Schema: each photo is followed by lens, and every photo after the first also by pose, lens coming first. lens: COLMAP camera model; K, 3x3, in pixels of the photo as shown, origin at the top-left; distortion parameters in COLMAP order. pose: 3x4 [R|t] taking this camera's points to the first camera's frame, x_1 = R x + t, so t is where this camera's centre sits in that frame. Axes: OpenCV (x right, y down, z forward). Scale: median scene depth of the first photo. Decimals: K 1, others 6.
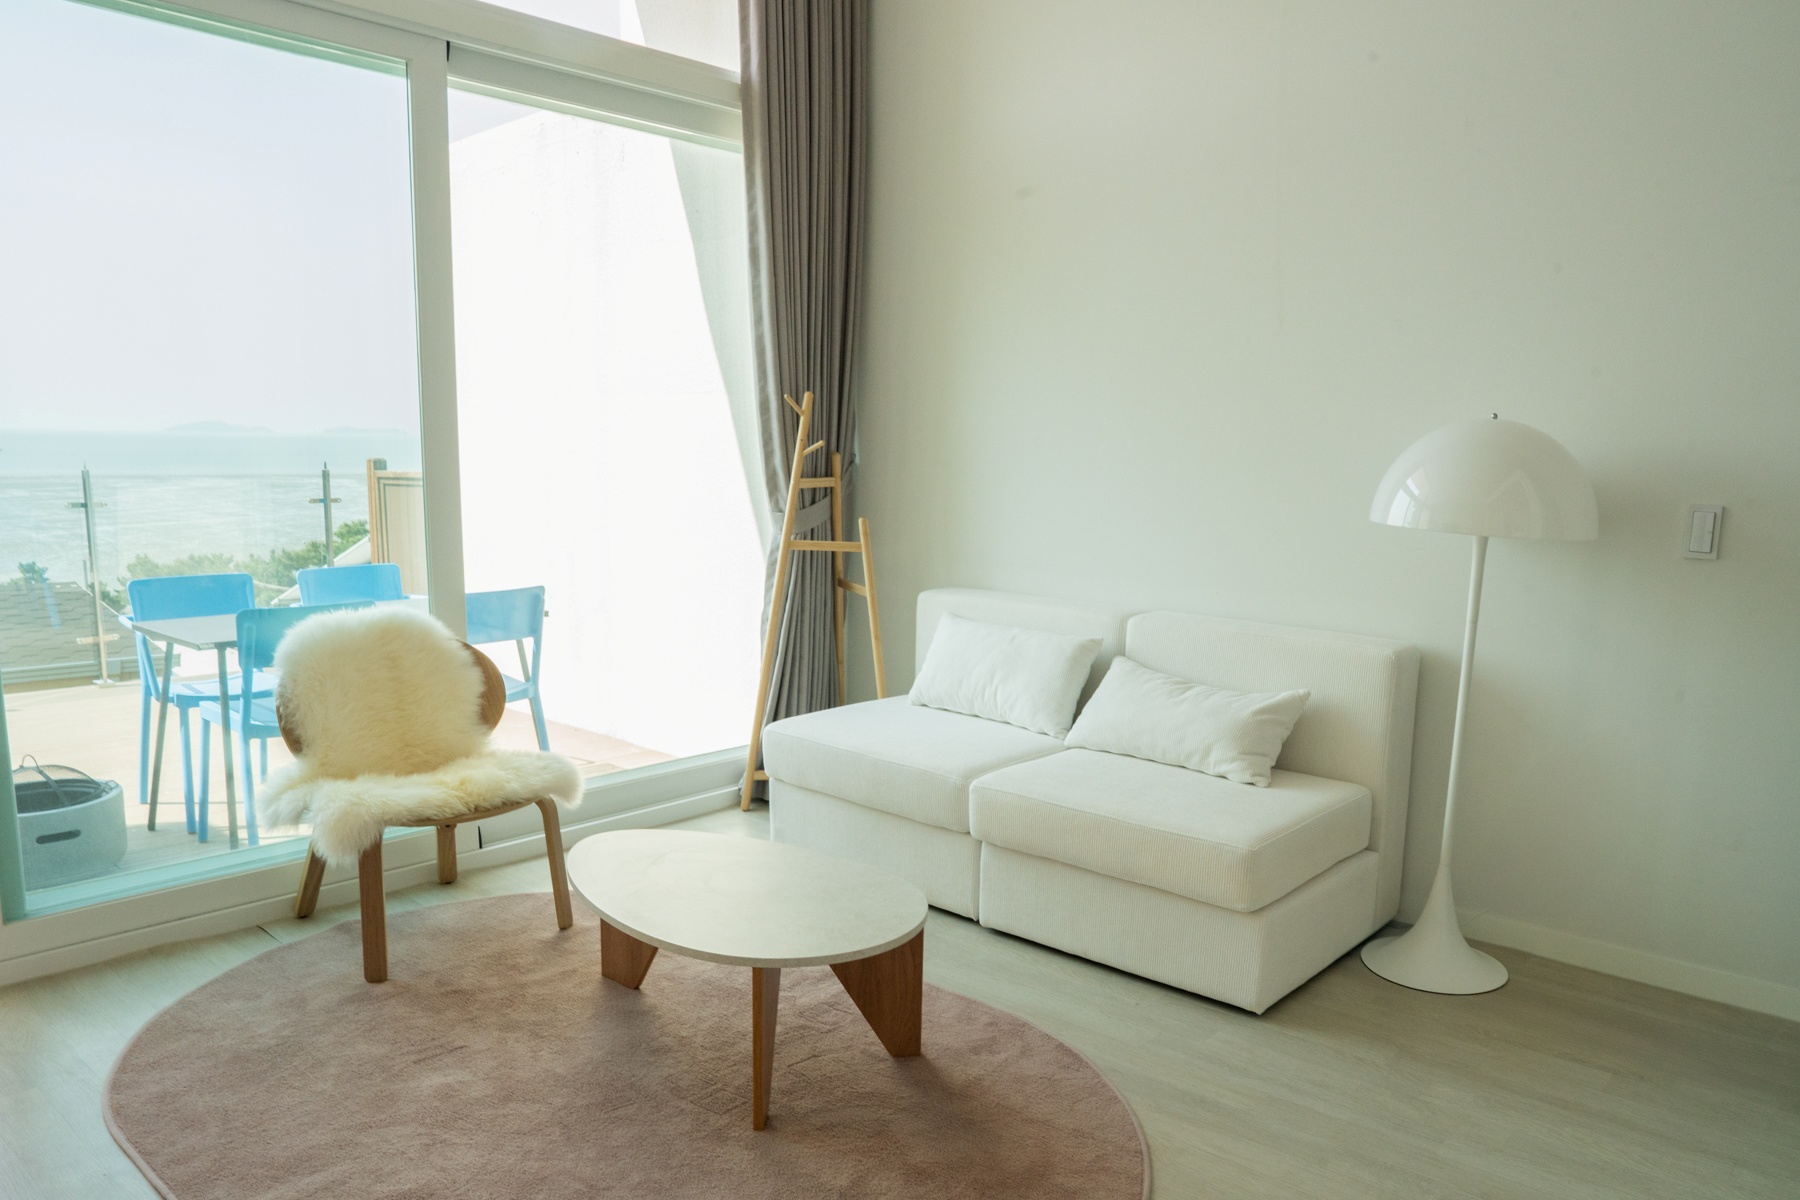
lens RADIAL K [[1253.1, 0, 956.9], [0, 1253.1, 636.1], [0, 0, 1]] dist [-0.102523, 0.078004]
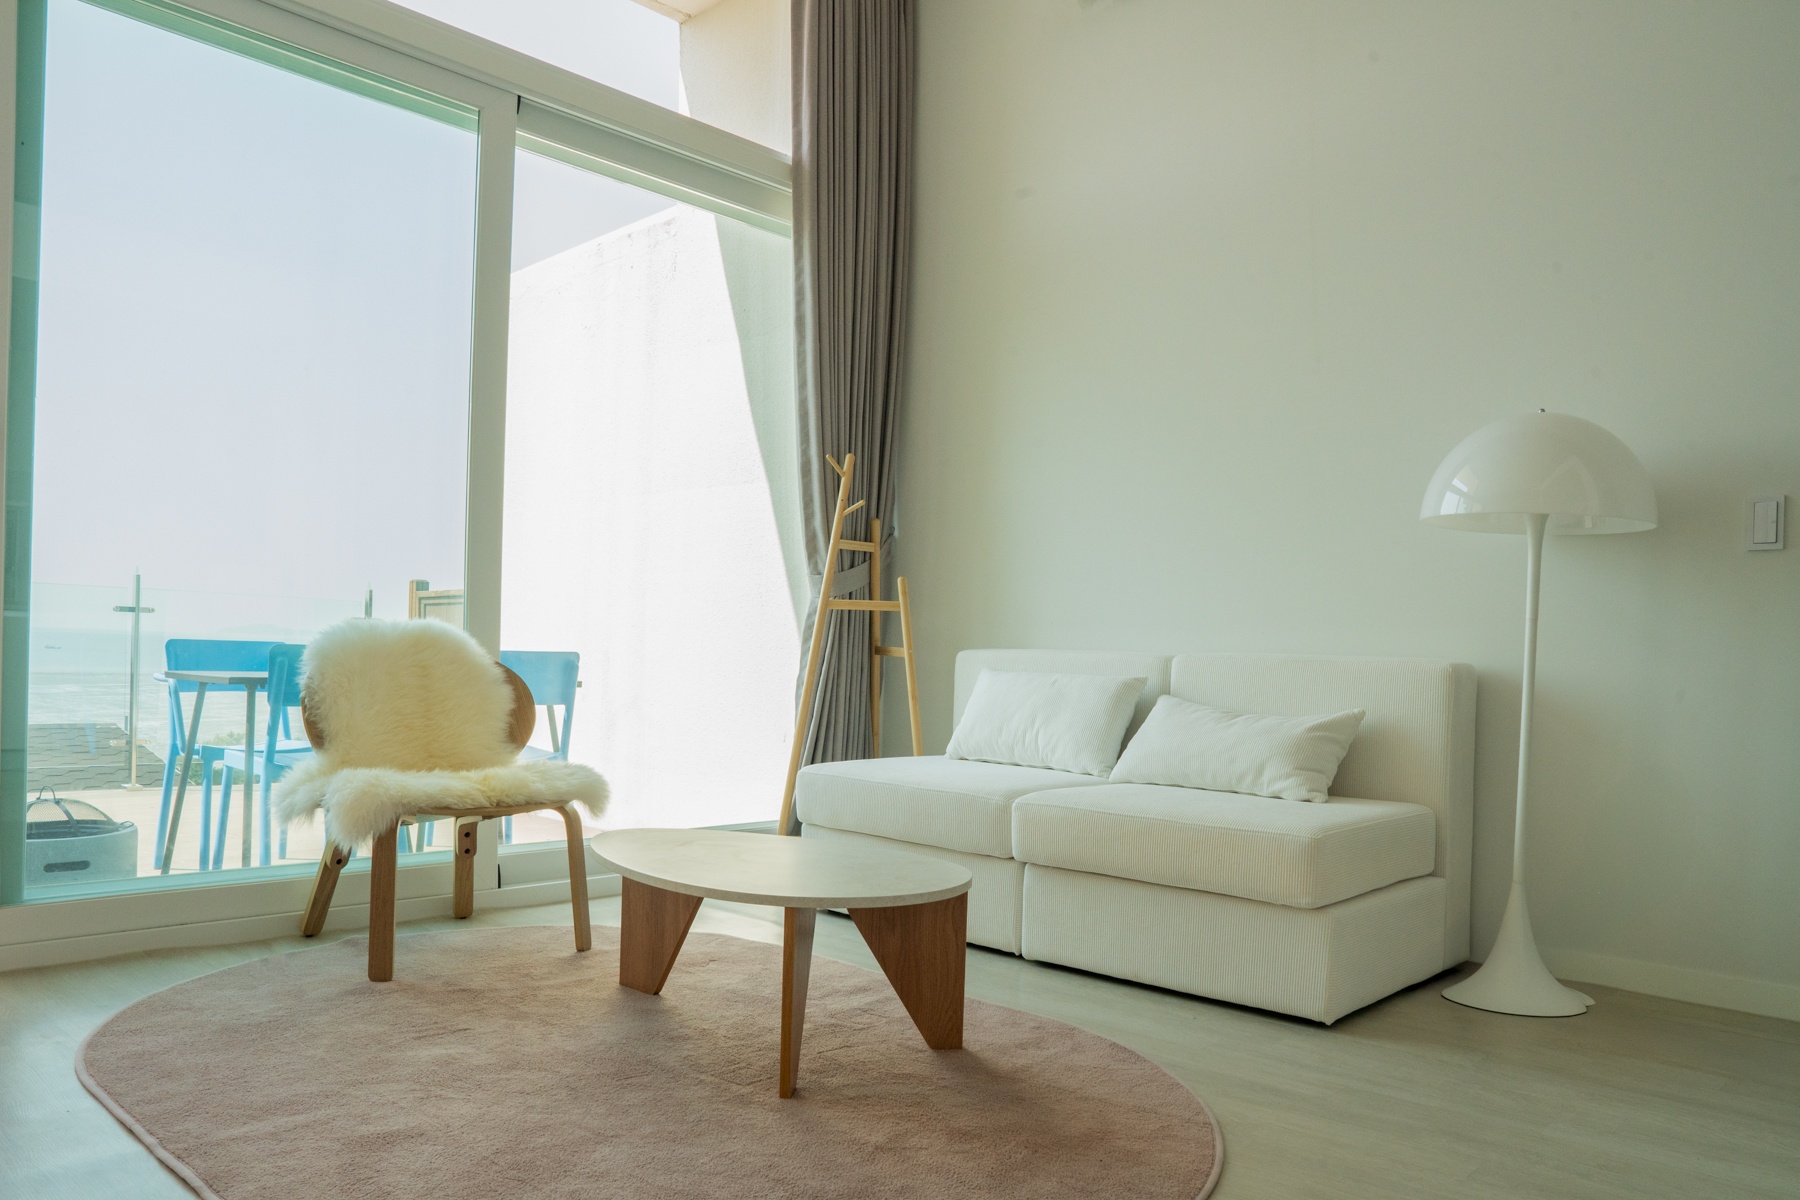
lens RADIAL K [[1242.2, 0, 958.1], [0, 1242.2, 639.4], [0, 0, 1]] dist [-0.098731, 0.071694]
pose [[0.999751, 0.006127, -0.021450, -0.011821], [-0.009399, 0.987715, -0.155981, 0.145765], [0.020231, 0.156143, 0.987527, 0.043805]]
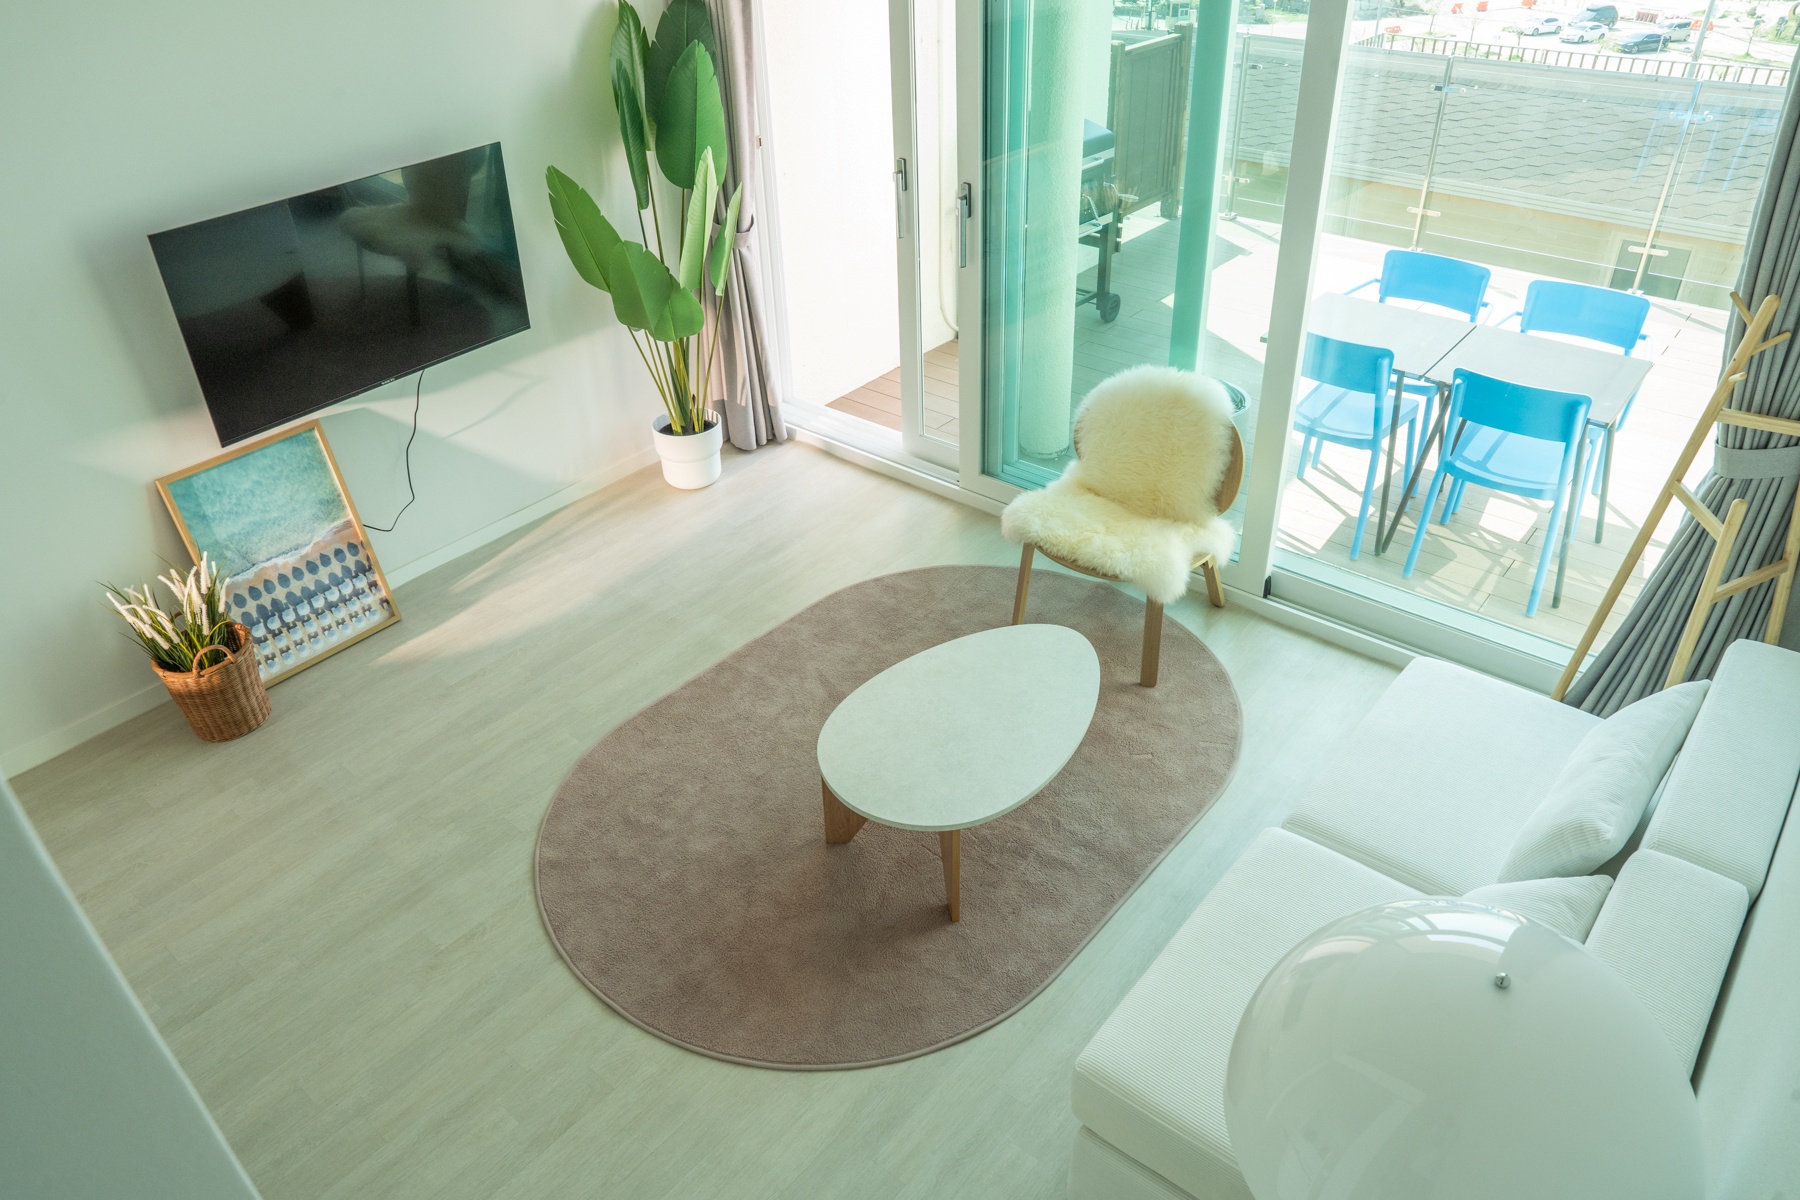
lens RADIAL K [[1242.2, 0, 958.1], [0, 1242.2, 639.4], [0, 0, 1]] dist [-0.098731, 0.071694]
pose [[0.038176, 0.564473, -0.824568, 0.669708], [-0.134940, 0.820524, 0.555457, -0.460142], [0.990118, 0.090062, 0.107494, 0.689117]]
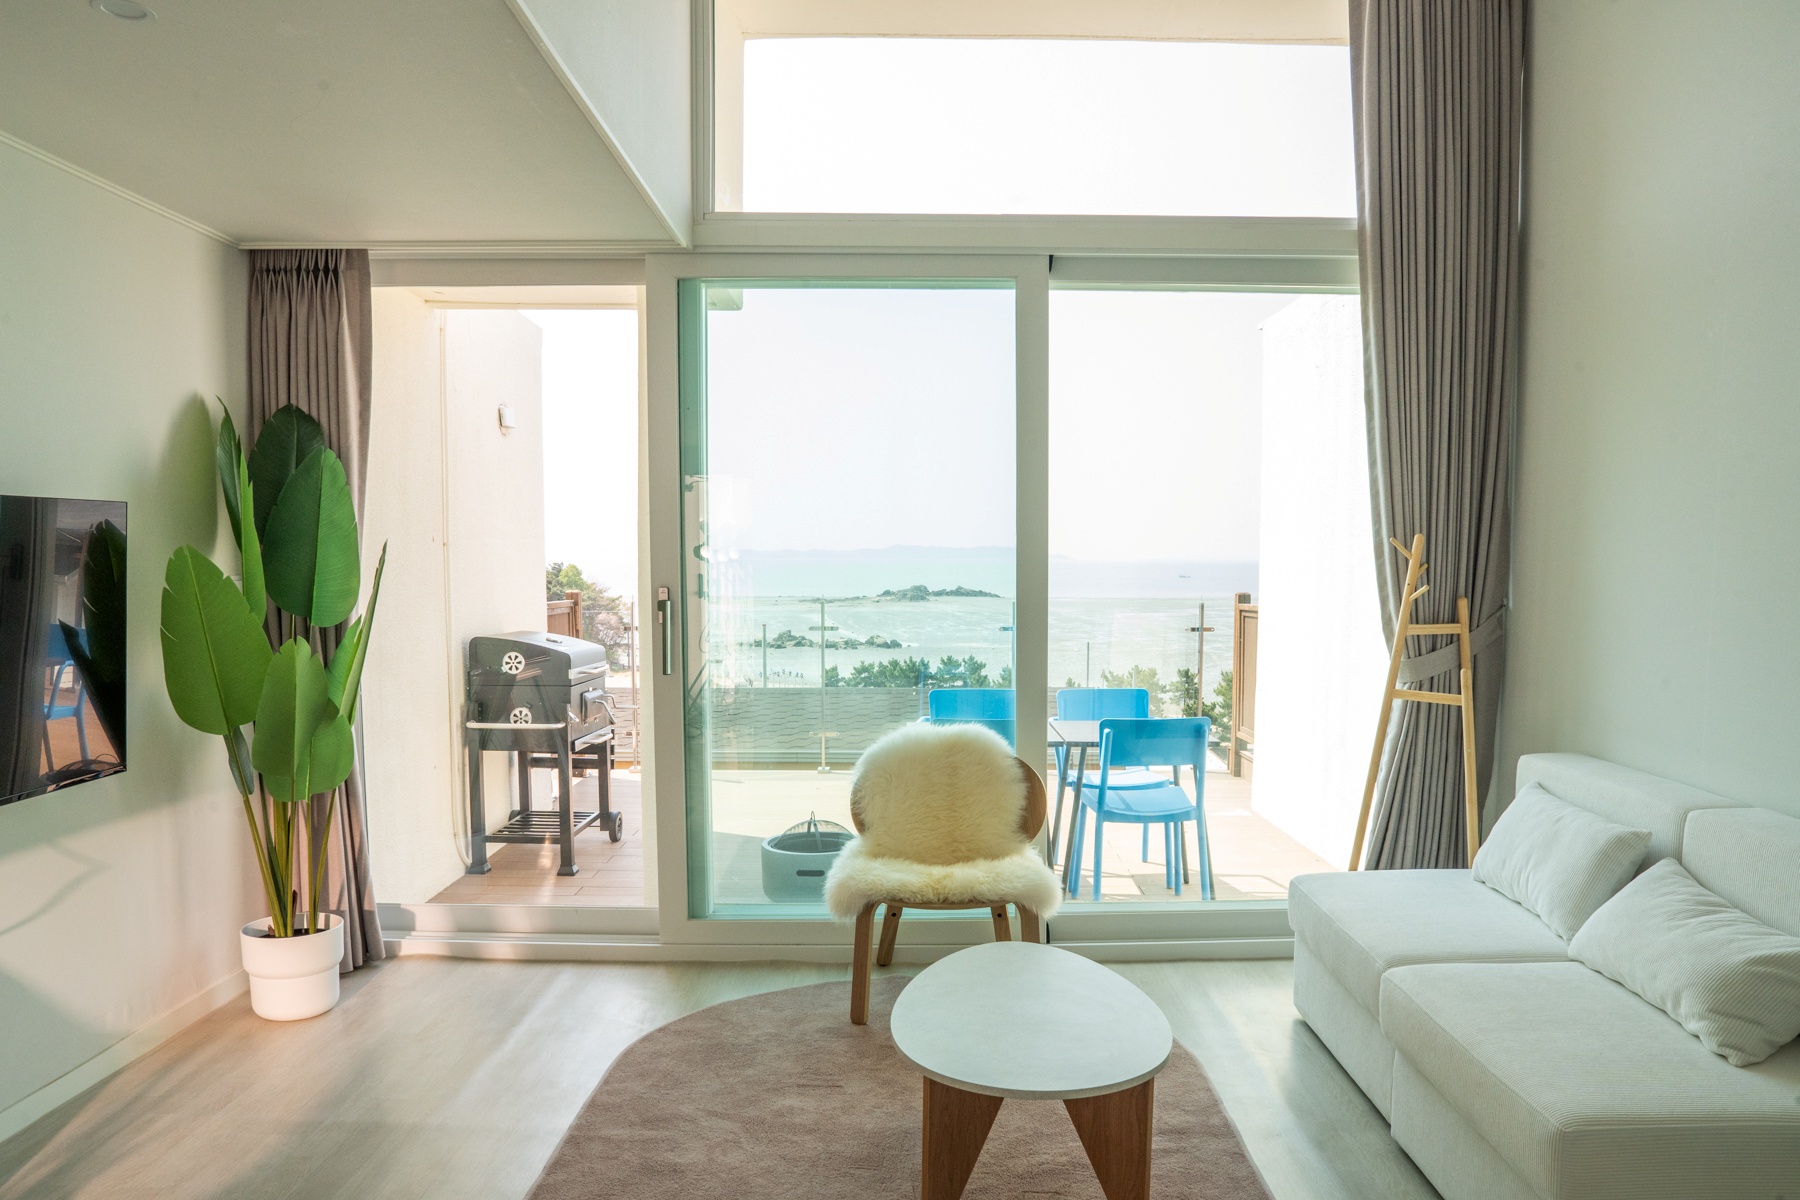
lens RADIAL K [[1242.2, 0, 958.1], [0, 1242.2, 639.4], [0, 0, 1]] dist [-0.098731, 0.071694]
pose [[0.673646, 0.026395, -0.738583, 0.447791], [-0.099001, 0.993578, -0.054789, -0.041206], [0.732393, 0.110029, 0.671933, 0.170484]]
